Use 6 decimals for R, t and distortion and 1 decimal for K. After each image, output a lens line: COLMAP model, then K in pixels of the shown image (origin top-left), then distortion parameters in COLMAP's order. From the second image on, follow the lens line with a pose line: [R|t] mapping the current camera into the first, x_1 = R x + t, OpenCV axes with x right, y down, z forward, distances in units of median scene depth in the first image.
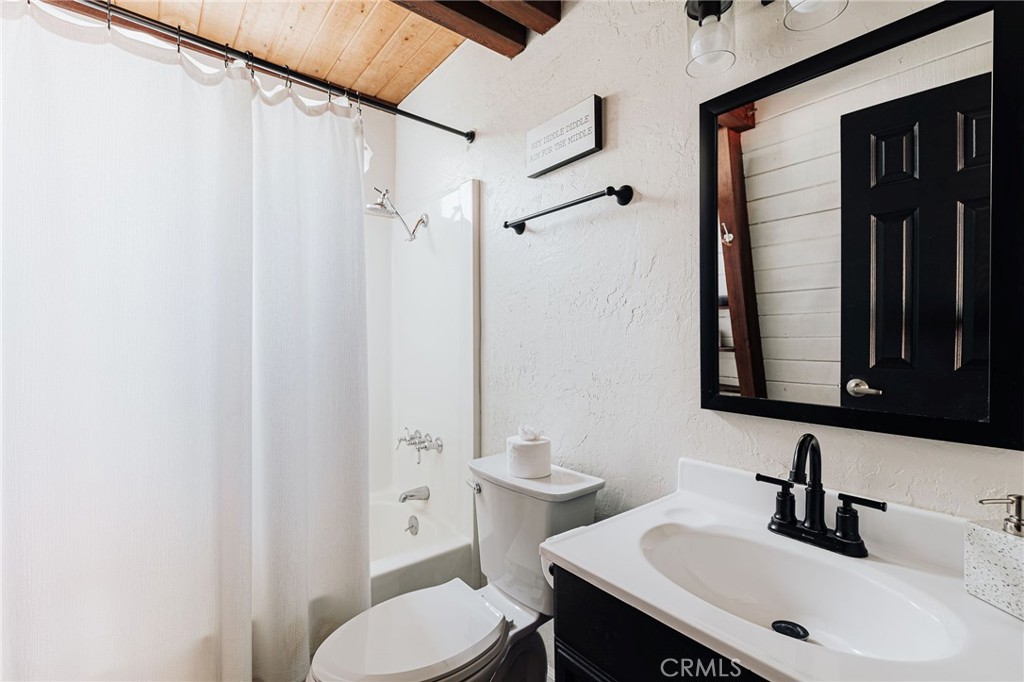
lens RADIAL K [[457.5, 0, 512.0], [0, 457.5, 341.0], [0, 0, 1]] dist [0.002533, -0.000085]
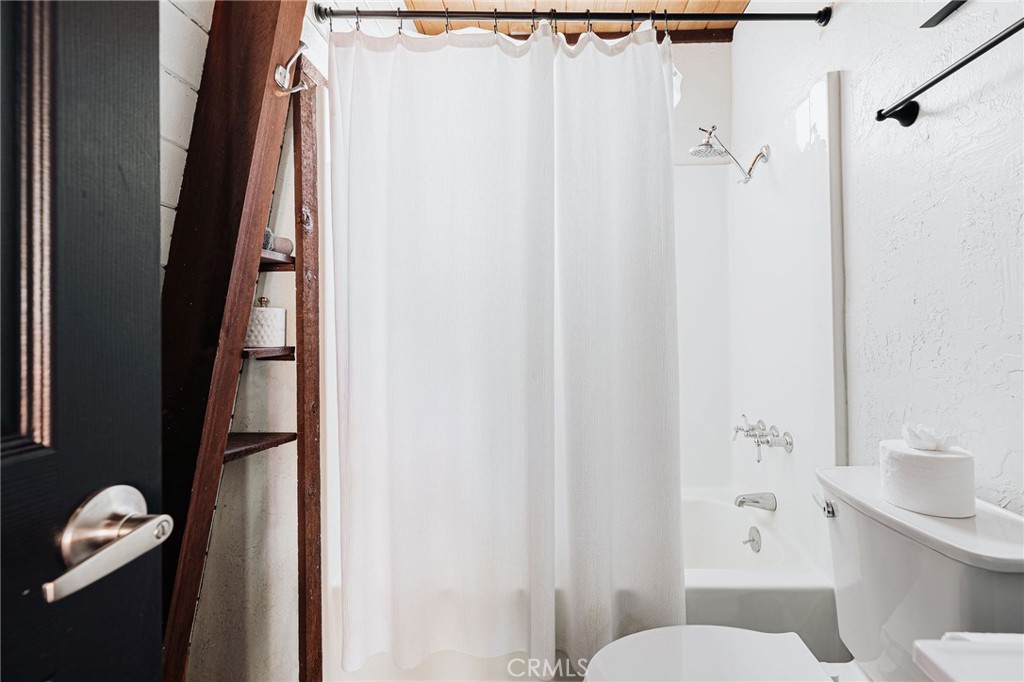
lens RADIAL K [[471.4, 0, 541.3], [0, 471.4, 320.1], [0, 0, 1]] dist [-0.002037, -0.000384]
pose [[0.762909, -0.014061, -0.646353, 0.049059], [0.002008, 0.999810, -0.019381, 0.051857], [0.646502, 0.013488, 0.762793, 0.181196]]
